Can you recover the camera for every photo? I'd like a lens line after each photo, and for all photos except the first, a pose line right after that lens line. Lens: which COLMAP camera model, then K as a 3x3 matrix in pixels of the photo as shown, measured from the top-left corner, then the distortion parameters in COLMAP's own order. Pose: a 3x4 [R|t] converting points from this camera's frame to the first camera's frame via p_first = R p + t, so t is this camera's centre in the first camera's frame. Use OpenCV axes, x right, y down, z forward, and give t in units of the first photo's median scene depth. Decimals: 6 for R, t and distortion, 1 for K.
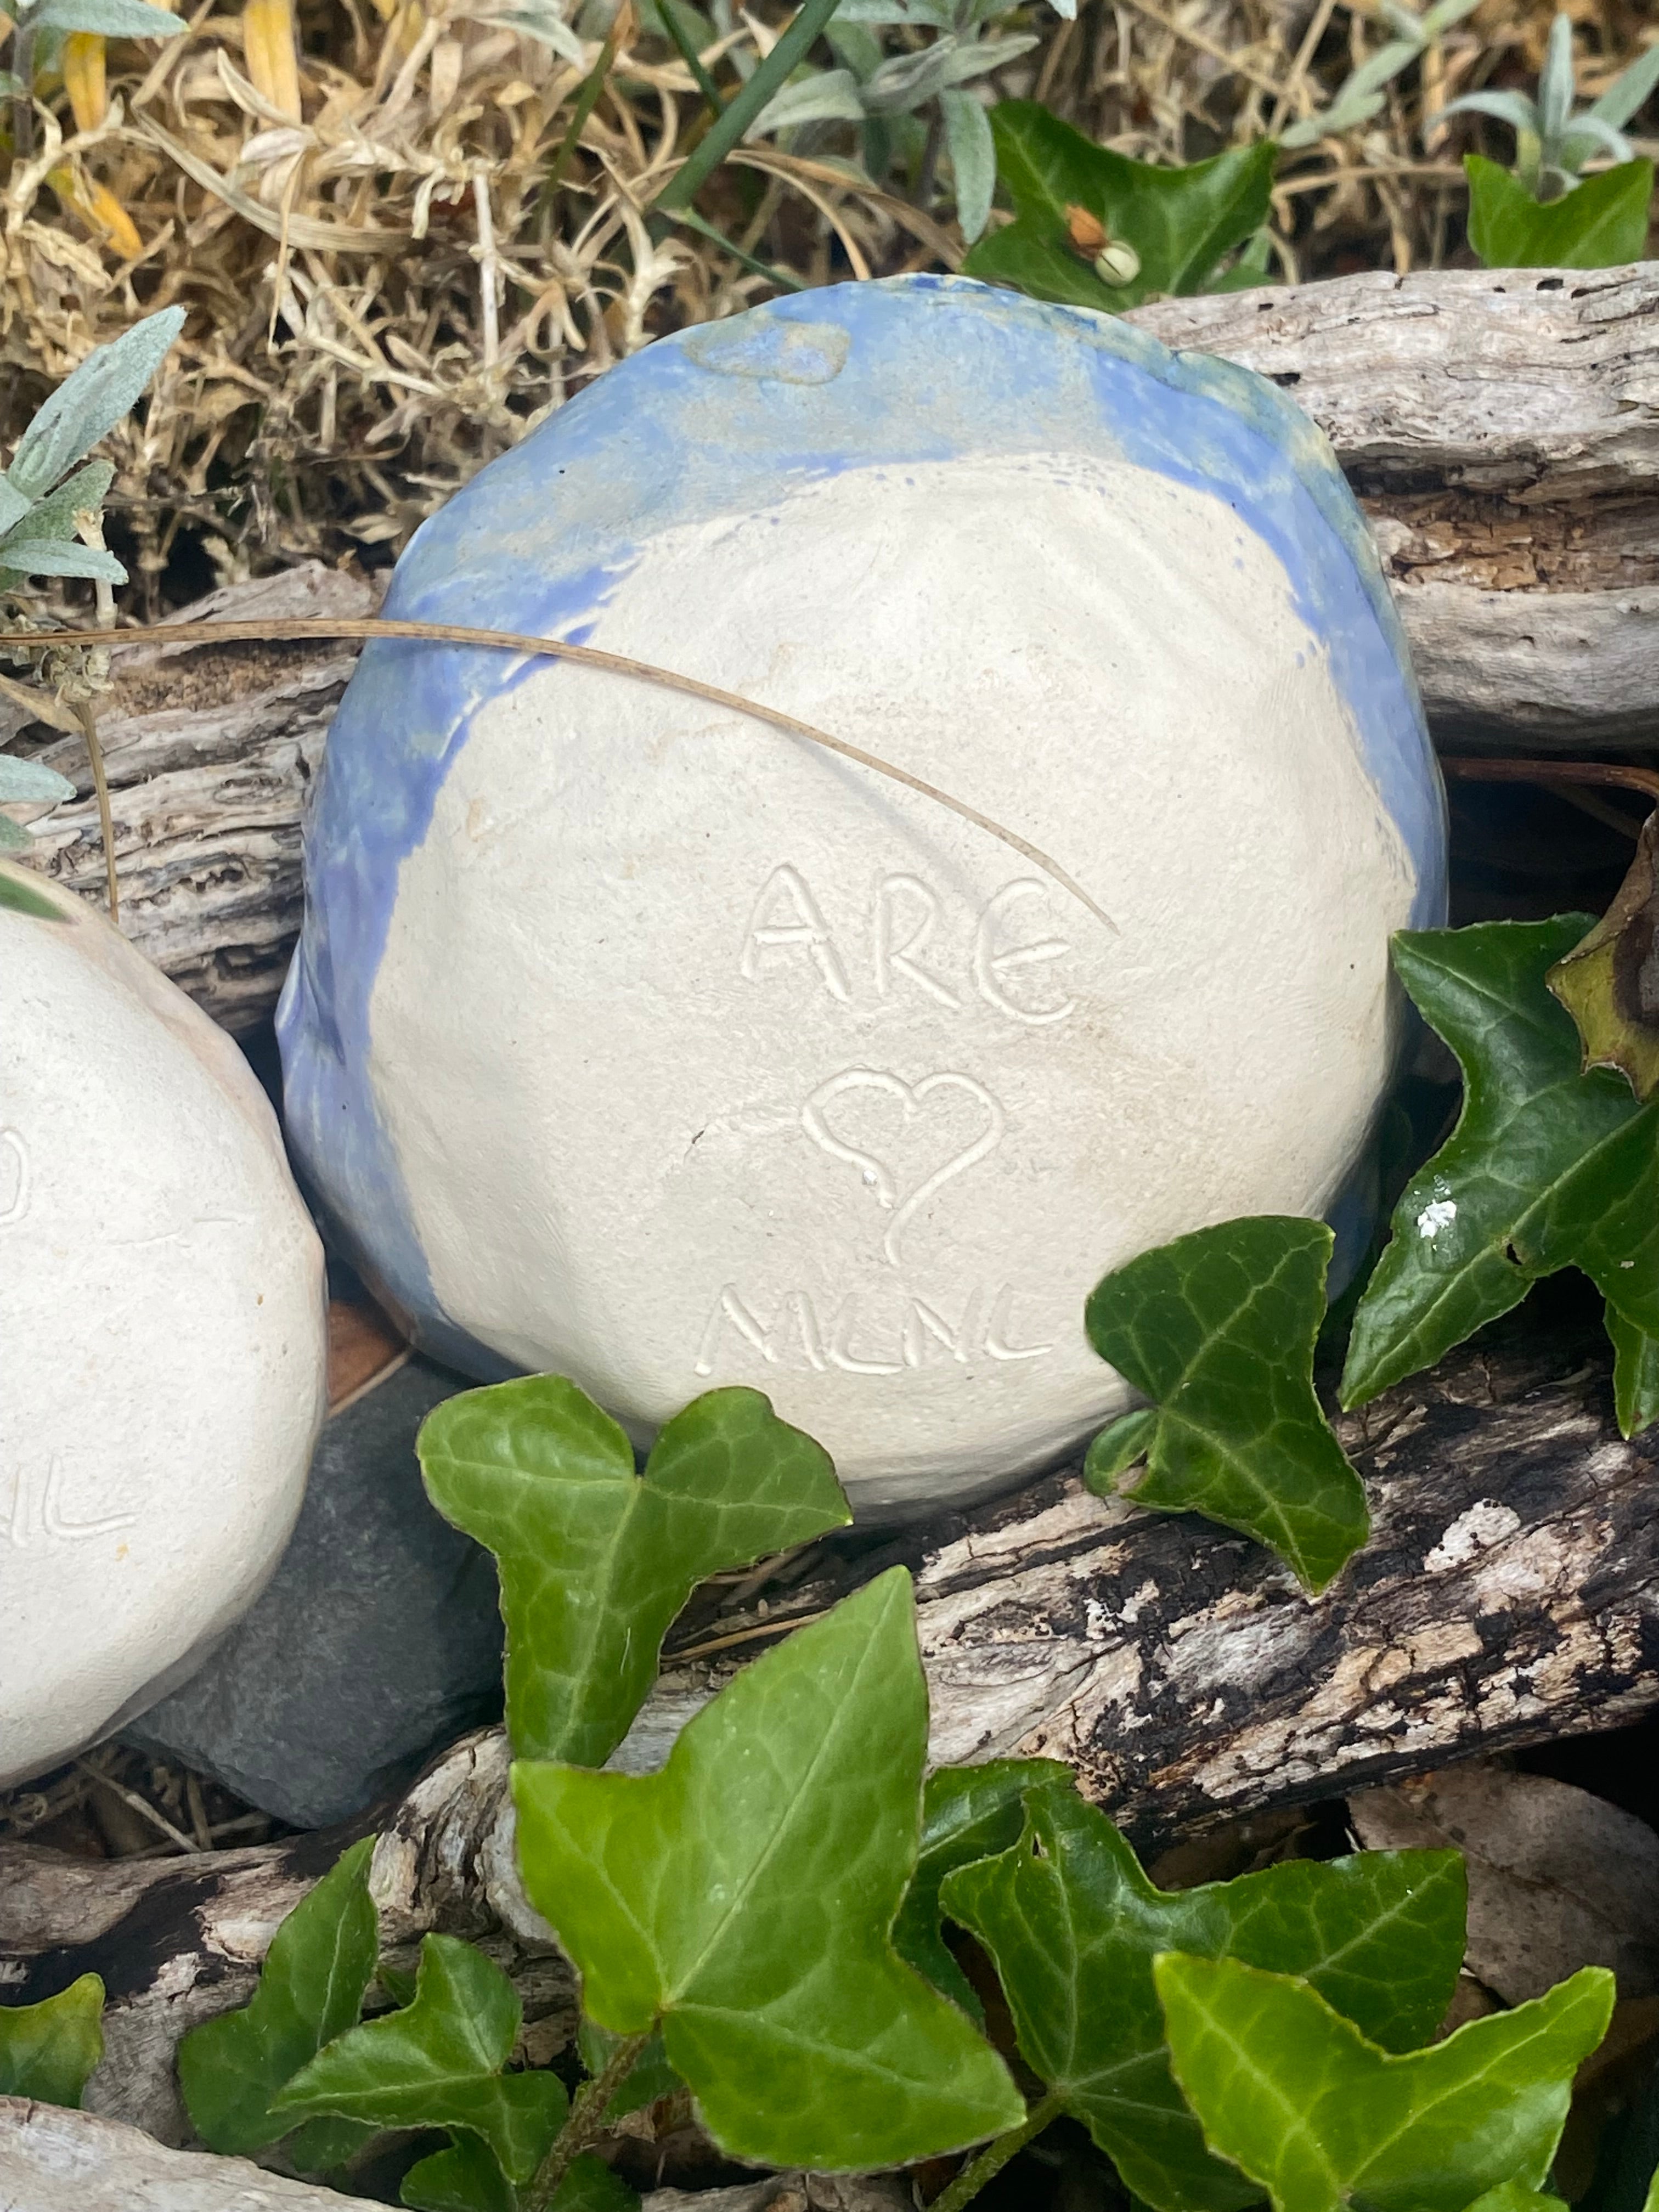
lens RADIAL K [[3449.0, 0, 881.4], [0, 3449.0, 1096.9], [0, 0, 1]] dist [0.121591, -0.143053]
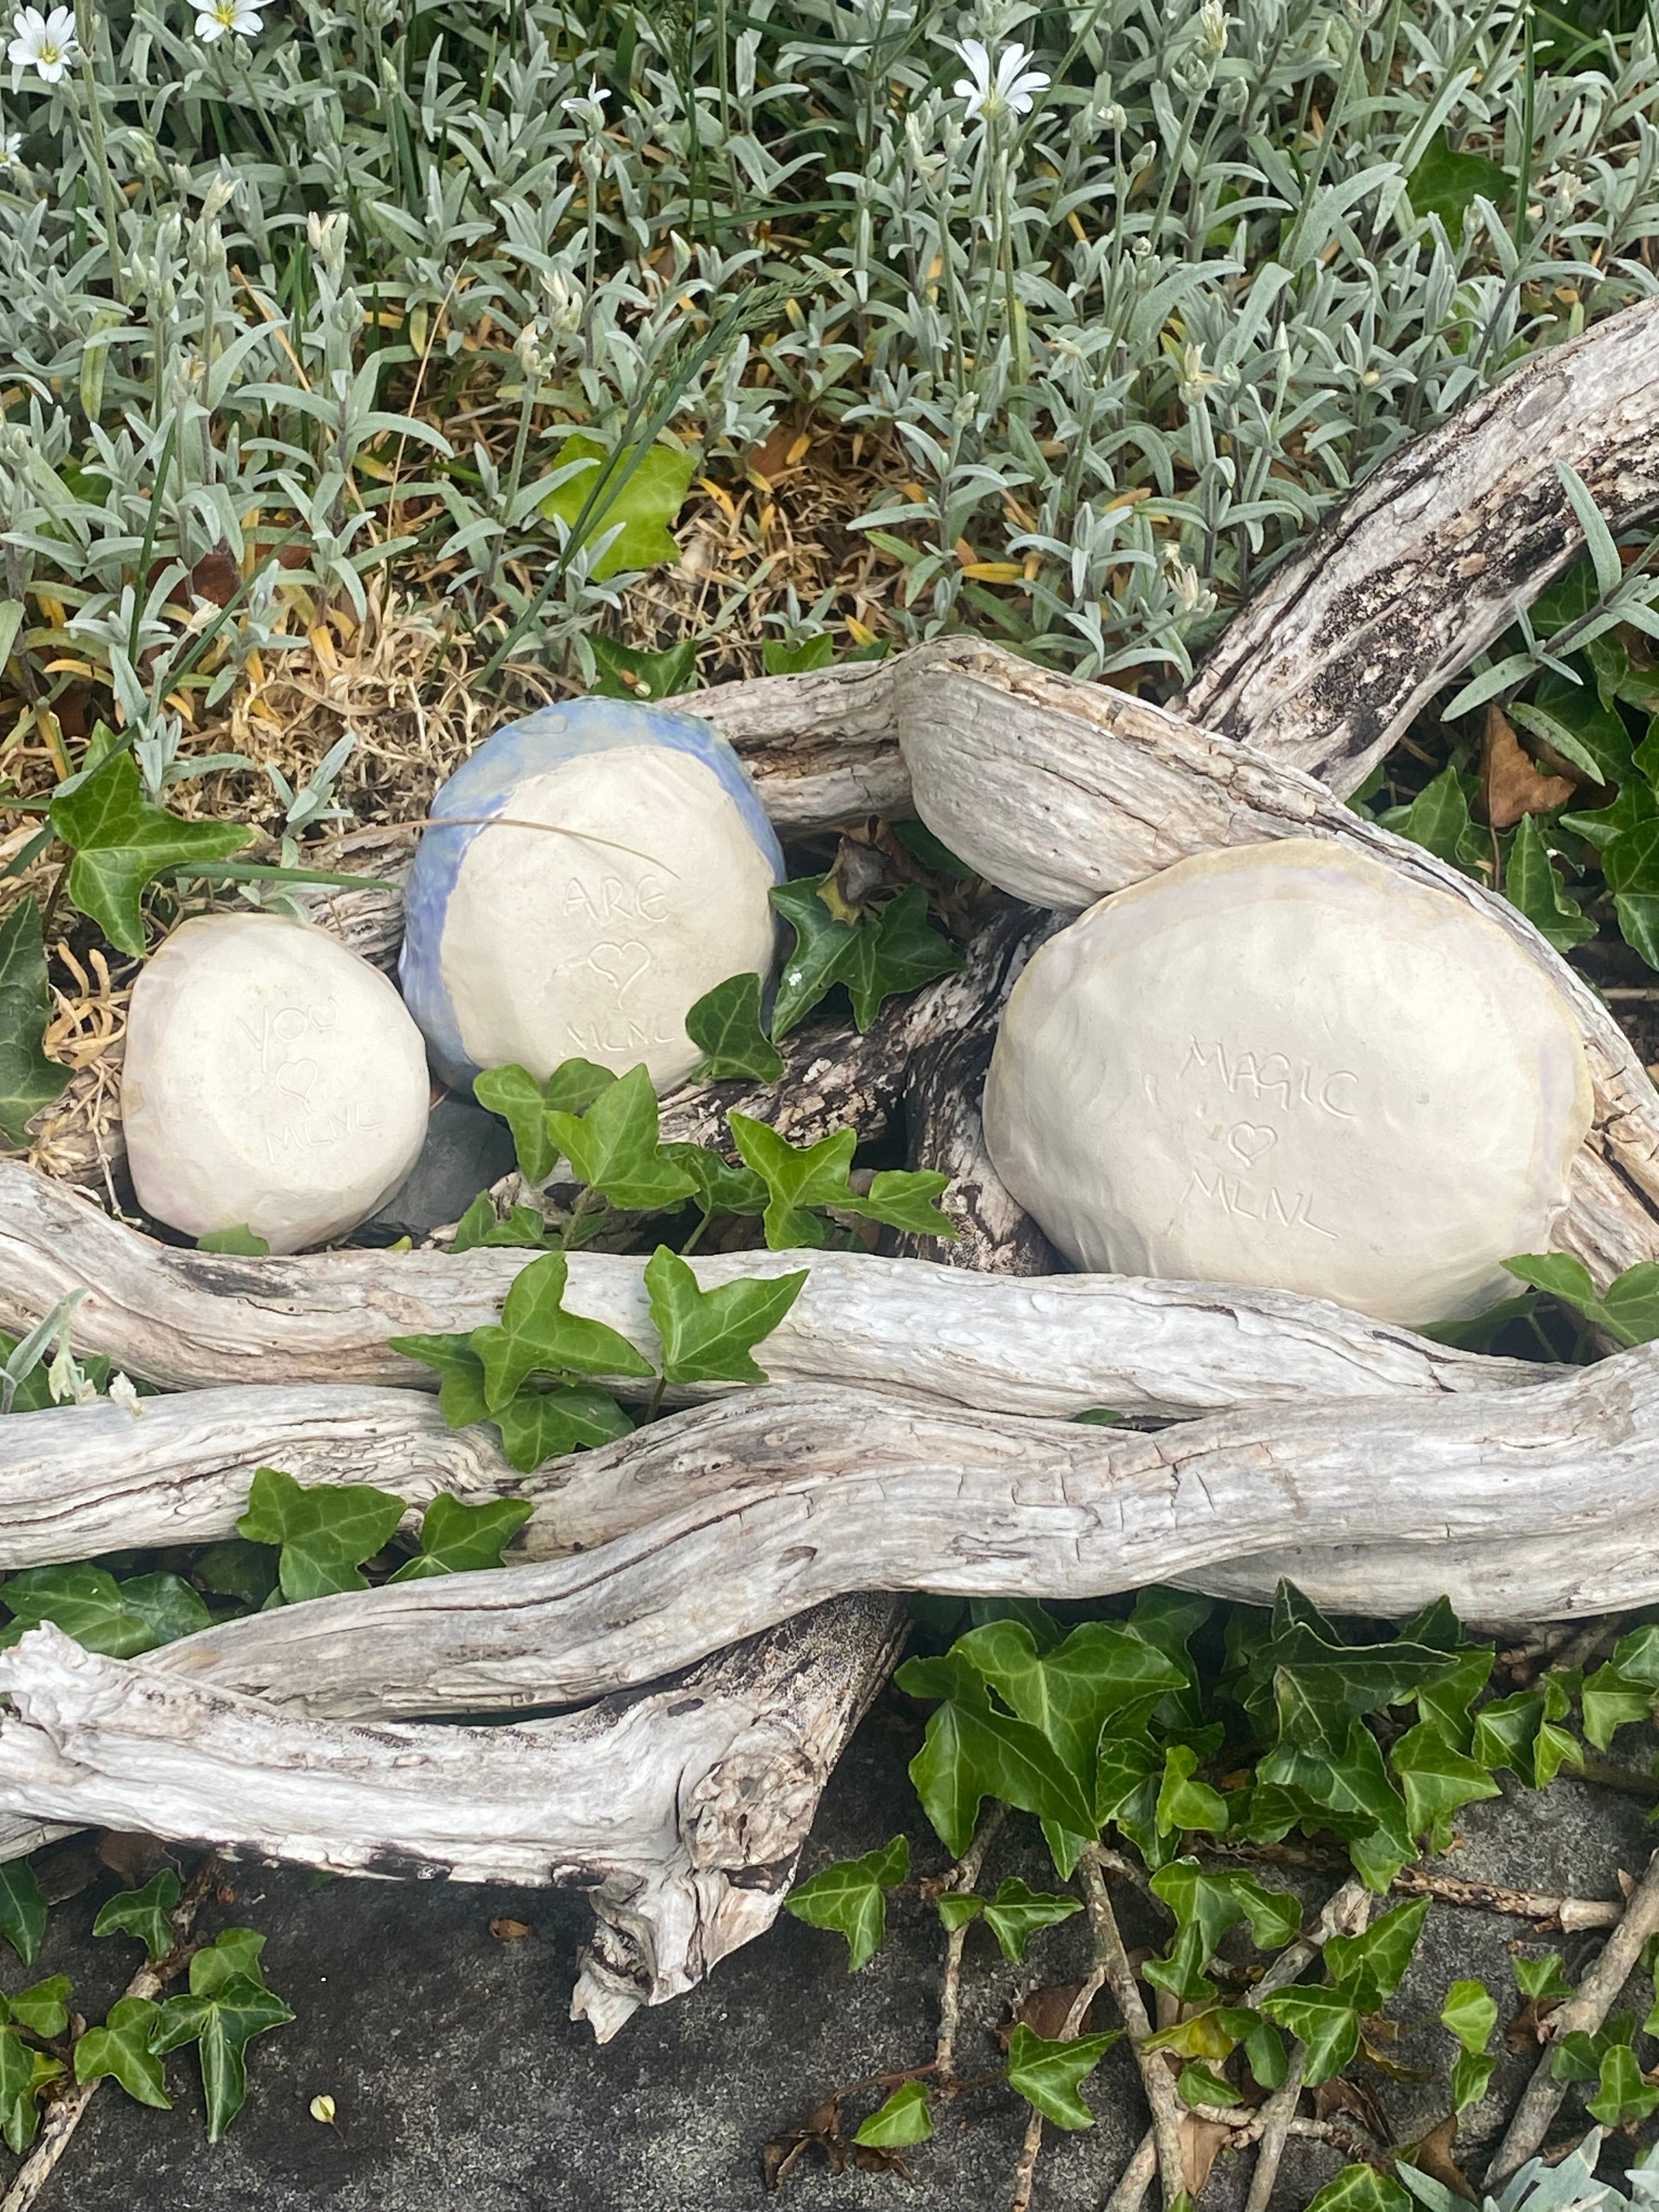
lens RADIAL K [[3151.6, 0, 797.5], [0, 3151.6, 1107.3], [0, 0, 1]] dist [0.100284, -0.393020]
pose [[0.984571, -0.123876, 0.123592, -0.185941], [0.137249, 0.984818, -0.106282, 0.423056], [-0.108550, 0.121605, 0.986625, -1.651539]]
